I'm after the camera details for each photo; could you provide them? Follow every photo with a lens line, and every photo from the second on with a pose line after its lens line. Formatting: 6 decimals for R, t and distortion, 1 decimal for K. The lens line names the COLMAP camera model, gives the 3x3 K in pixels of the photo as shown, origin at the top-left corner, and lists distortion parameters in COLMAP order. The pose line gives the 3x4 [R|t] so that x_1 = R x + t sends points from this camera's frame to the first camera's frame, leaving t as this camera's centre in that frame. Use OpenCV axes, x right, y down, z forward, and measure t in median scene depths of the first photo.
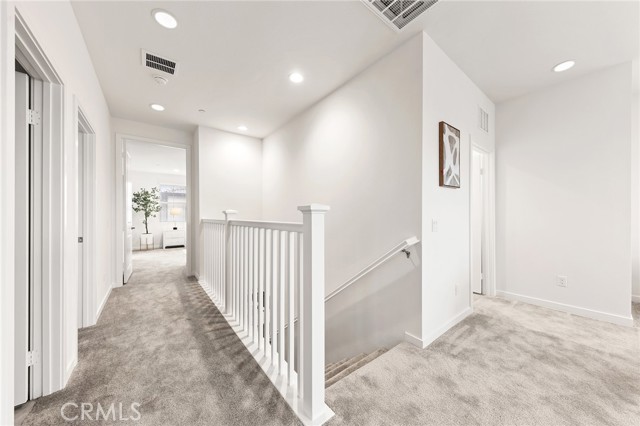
lens RADIAL K [[220.1, 0, 321.1], [0, 220.1, 215.0], [0, 0, 1]] dist [-0.000313, -0.000569]
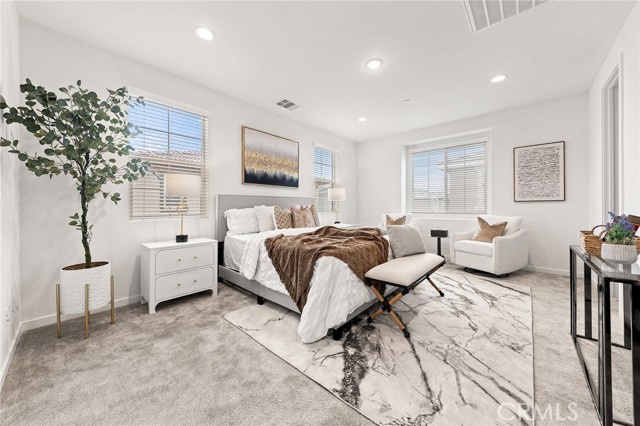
lens RADIAL K [[234.0, 0, 319.6], [0, 234.0, 208.1], [0, 0, 1]] dist [-0.001322, -0.000148]
pose [[0.987305, 0.002109, 0.158821, -0.572104], [-0.002153, 0.999998, 0.000108, 0.018310], [-0.158821, -0.000448, 0.987307, 0.694224]]
